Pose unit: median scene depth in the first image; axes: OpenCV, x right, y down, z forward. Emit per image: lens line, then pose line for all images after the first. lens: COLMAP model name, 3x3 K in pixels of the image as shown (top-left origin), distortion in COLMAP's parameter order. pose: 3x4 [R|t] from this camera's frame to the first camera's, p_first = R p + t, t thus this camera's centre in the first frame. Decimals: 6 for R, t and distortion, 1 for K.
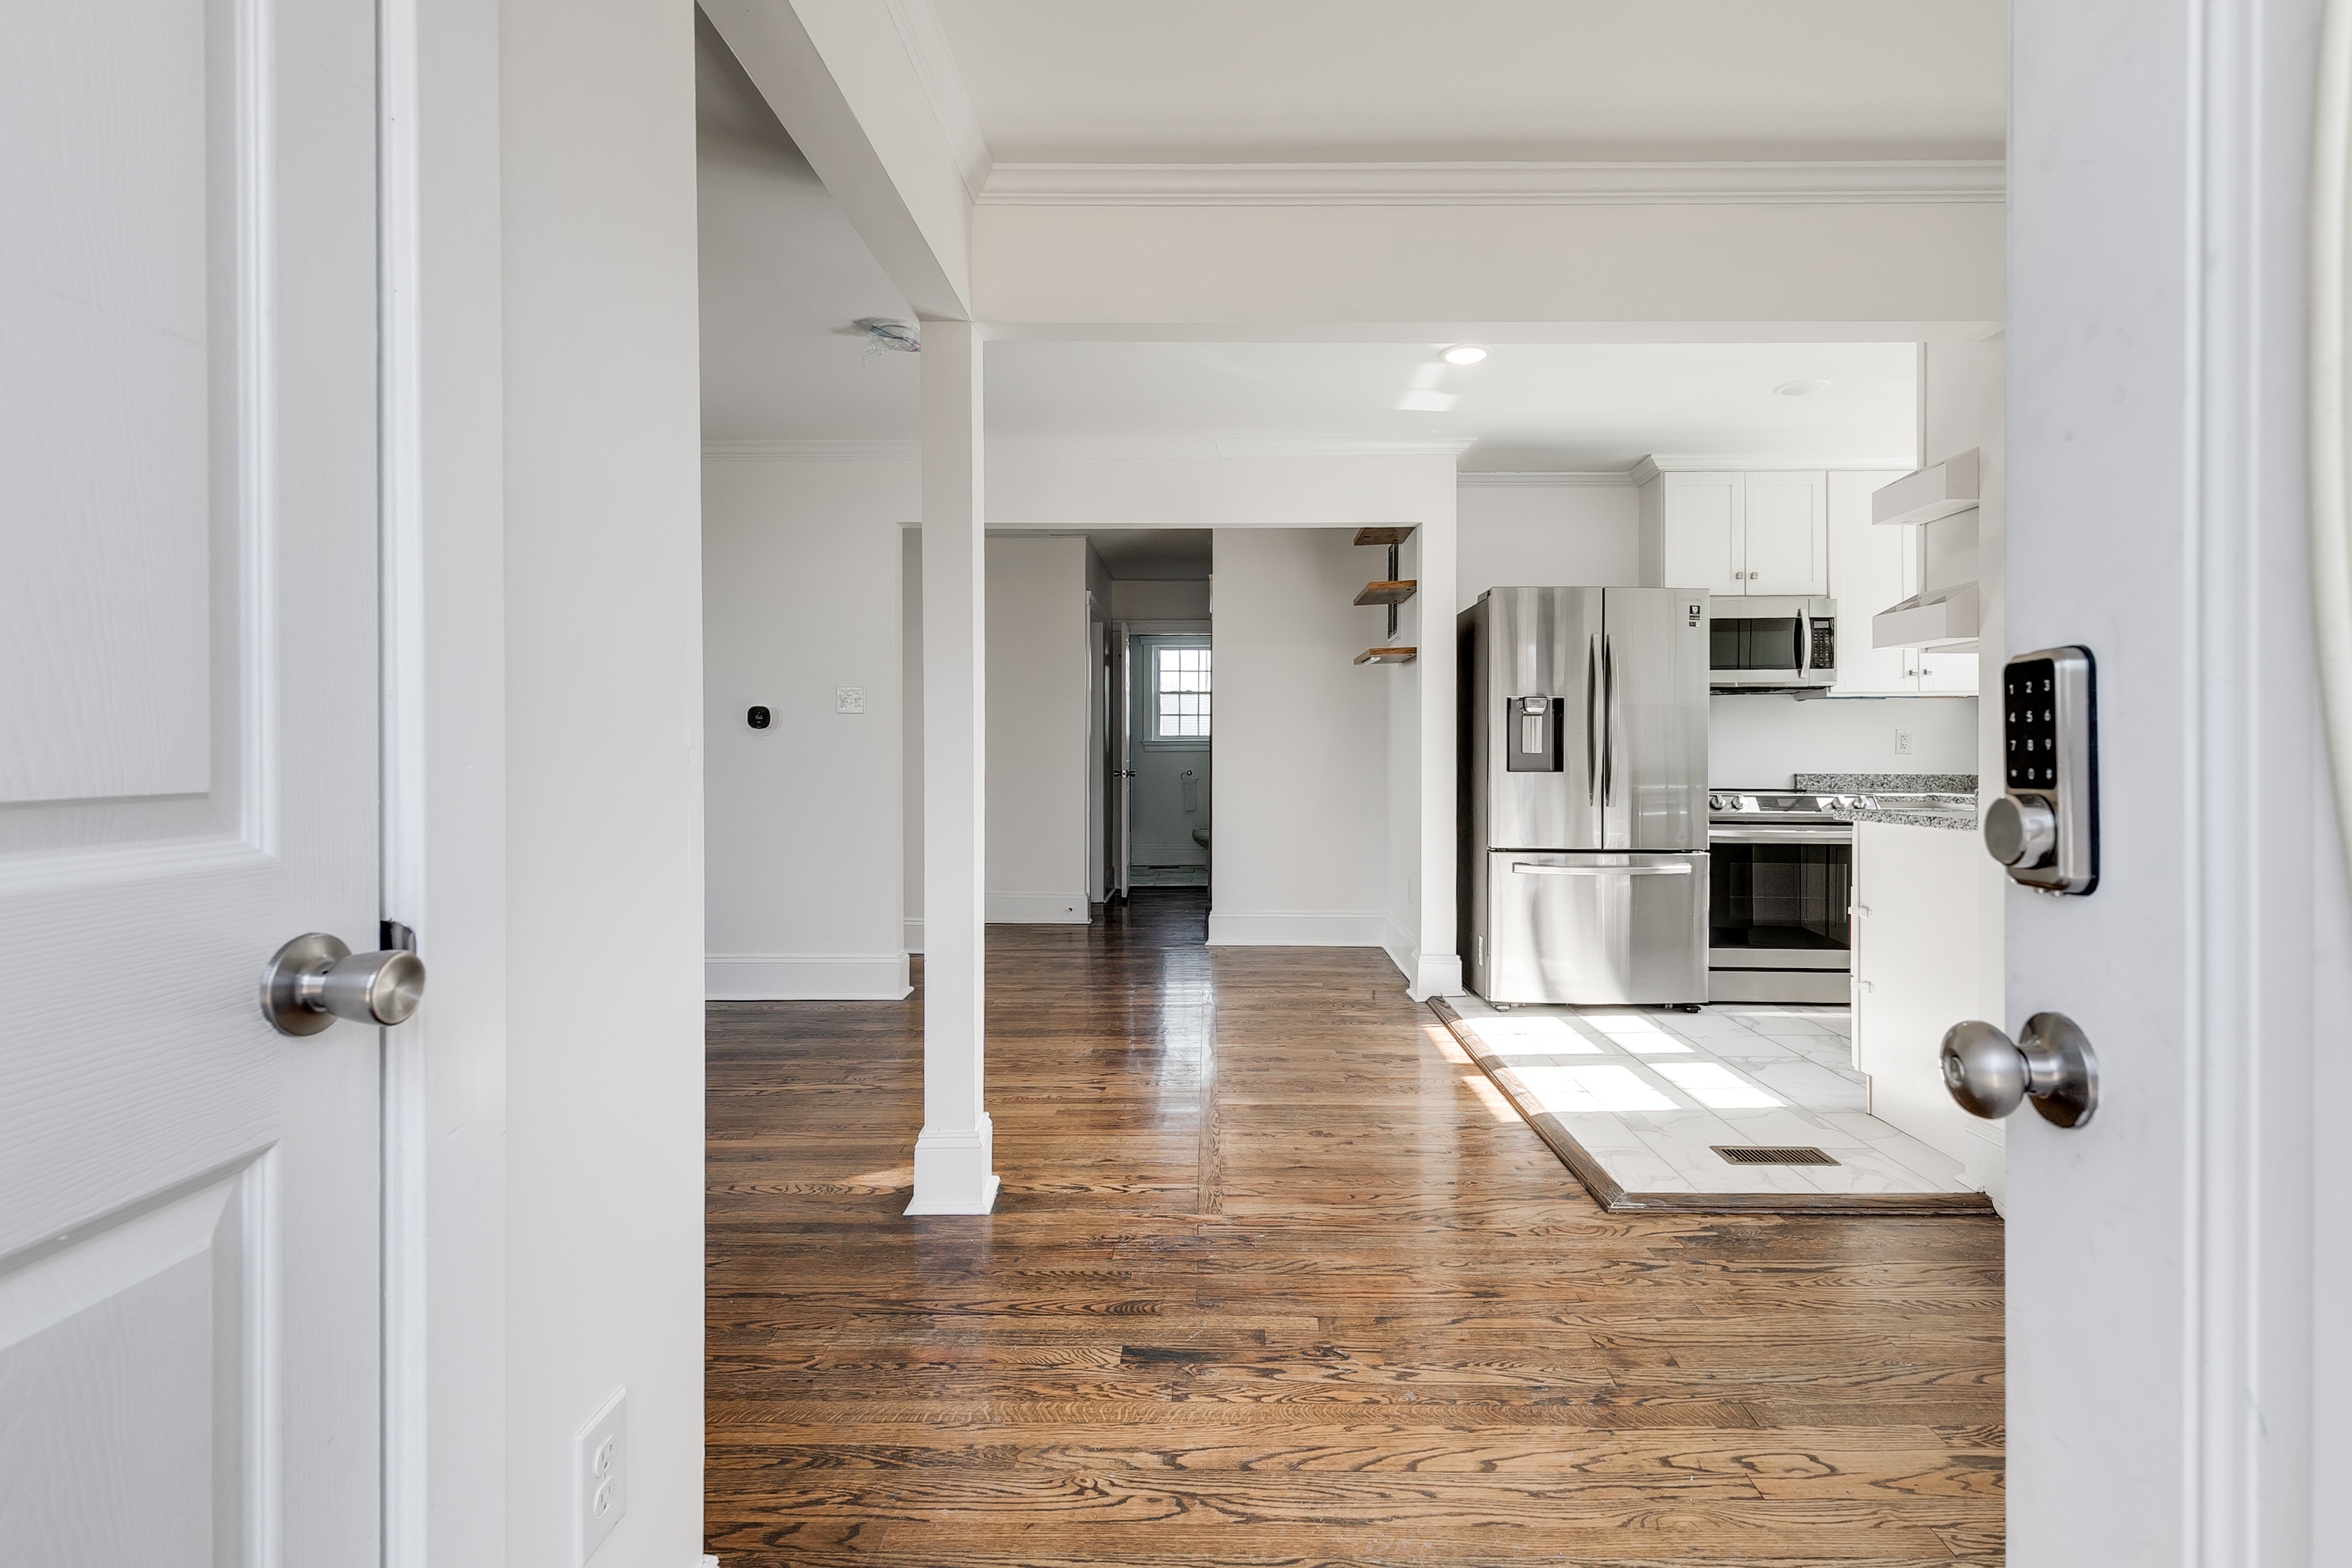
lens RADIAL K [[1064.4, 0, 1203.7], [0, 1064.4, 754.9], [0, 0, 1]] dist [0.008780, -0.000565]
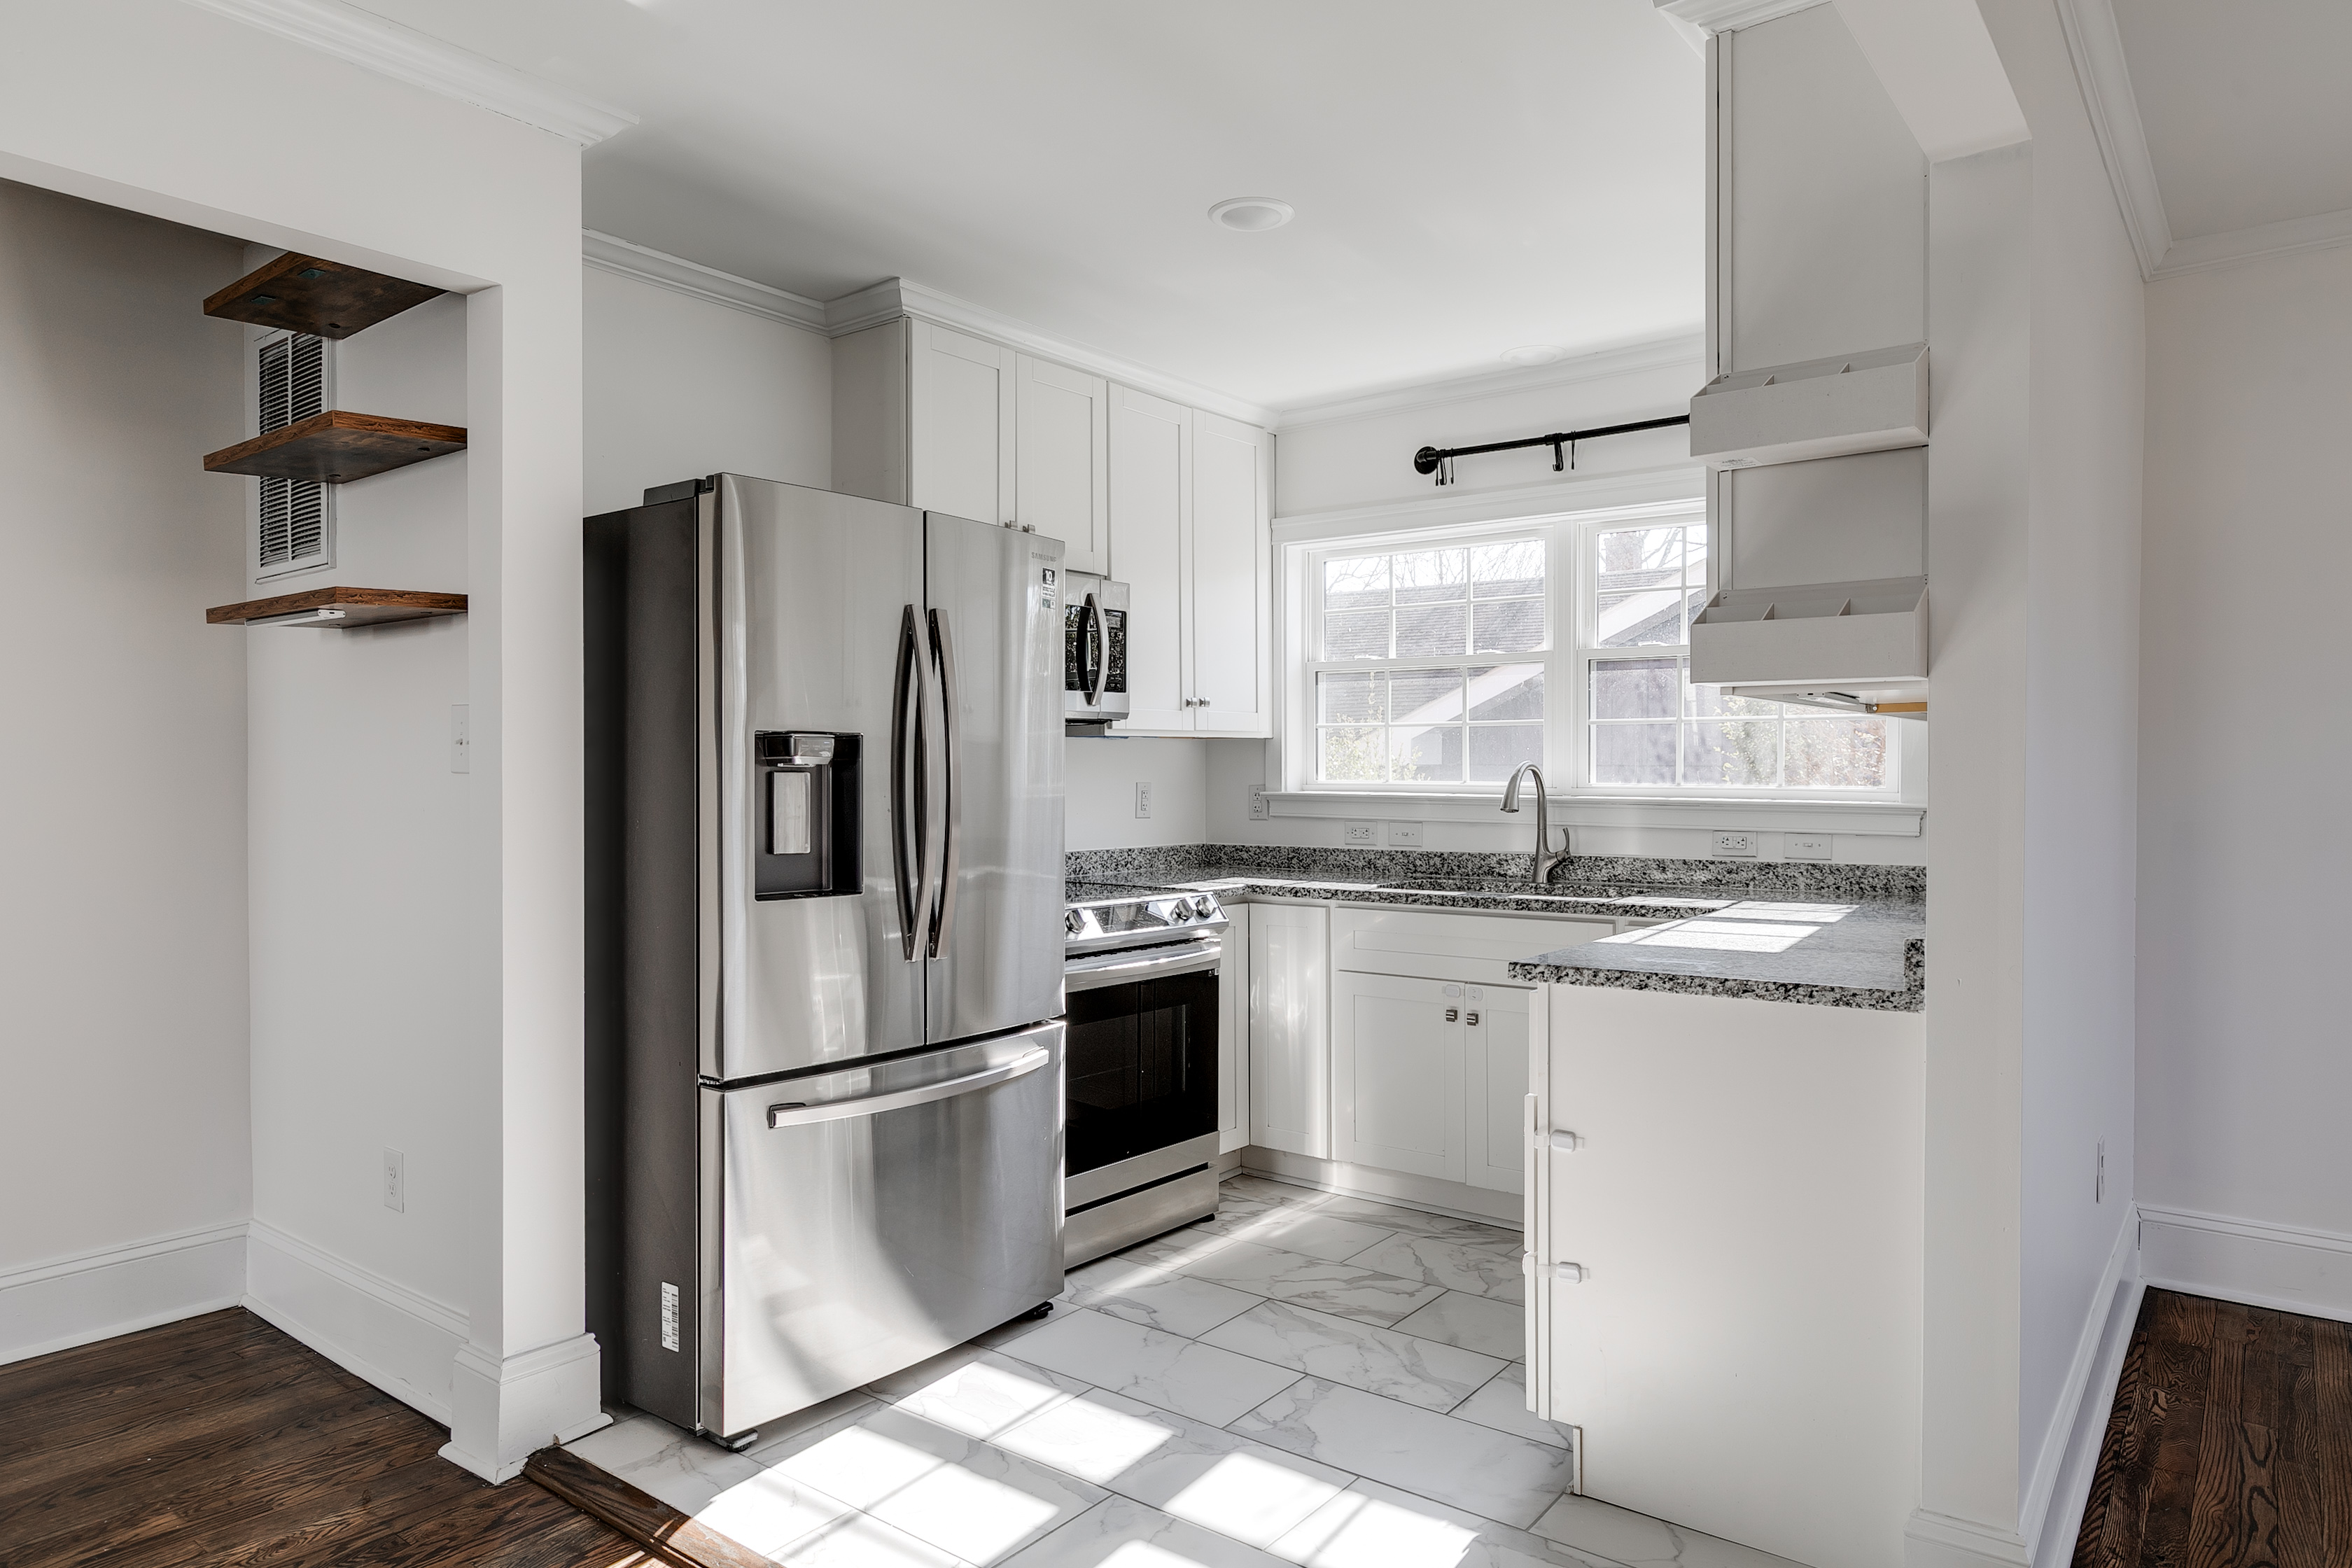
lens RADIAL K [[1417.0, 0, 1176.9], [0, 1417.0, 778.0], [0, 0, 1]] dist [-0.000024, 0.010389]
pose [[0.599487, -0.004636, 0.800371, -0.074489], [0.003714, 0.999989, 0.003010, -0.034411], [-0.800376, 0.001168, 0.599497, 0.501345]]
